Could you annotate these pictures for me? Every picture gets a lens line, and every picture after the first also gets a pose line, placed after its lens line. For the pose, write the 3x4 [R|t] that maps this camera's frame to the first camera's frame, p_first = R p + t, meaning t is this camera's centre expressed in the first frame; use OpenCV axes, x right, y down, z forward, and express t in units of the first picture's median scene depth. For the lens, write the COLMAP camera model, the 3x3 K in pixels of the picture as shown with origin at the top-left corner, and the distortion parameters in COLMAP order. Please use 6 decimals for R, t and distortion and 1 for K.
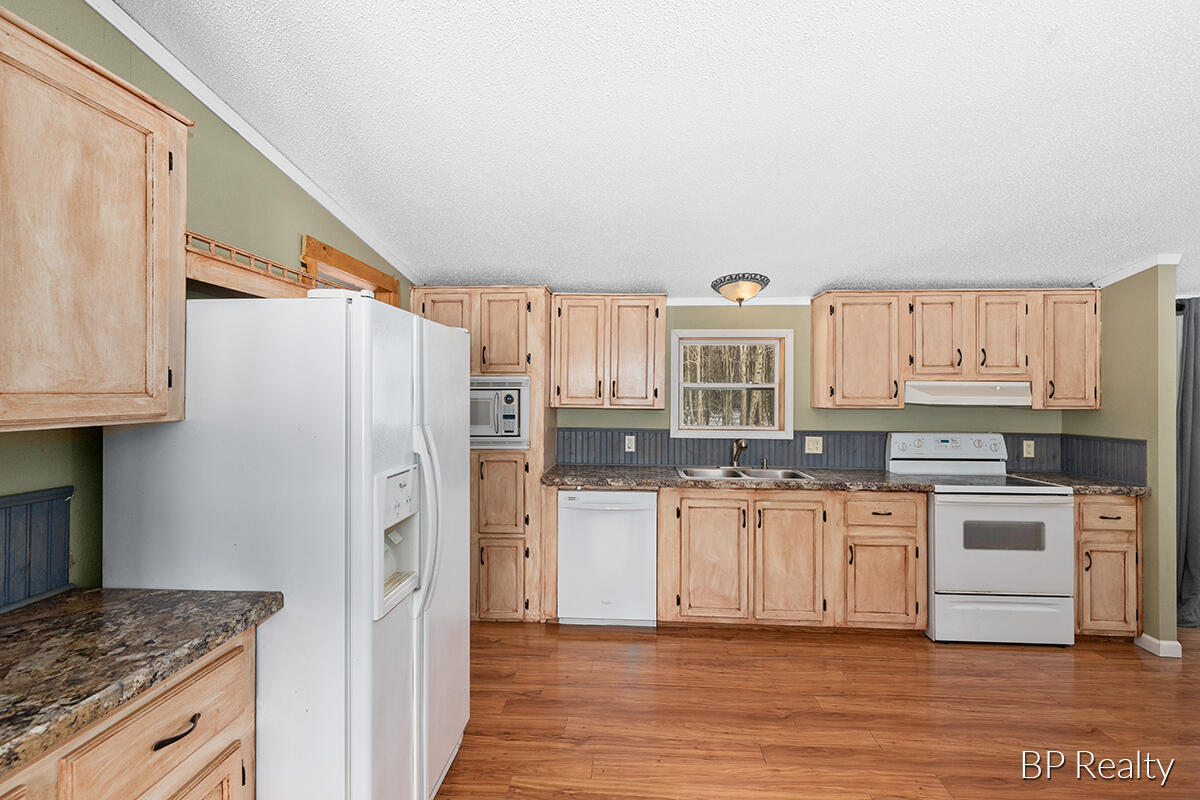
lens RADIAL K [[543.9, 0, 609.5], [0, 543.9, 392.1], [0, 0, 1]] dist [0.012035, -0.002173]
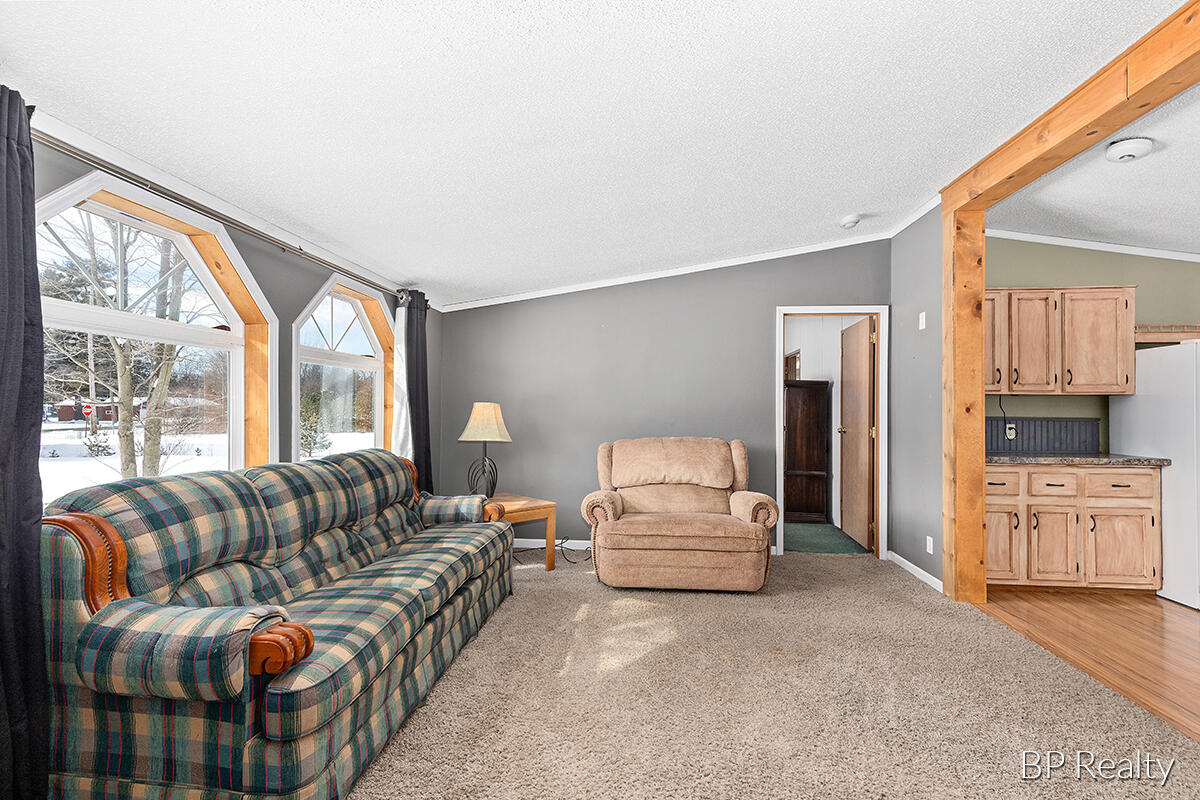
lens RADIAL K [[543.9, 0, 607.0], [0, 543.9, 405.6], [0, 0, 1]] dist [0.012035, -0.002173]
pose [[-0.034373, -0.015475, -0.999289, 0.900153], [-0.003896, 0.999875, -0.015350, 0.069887], [0.999401, 0.003365, -0.034429, -0.676282]]
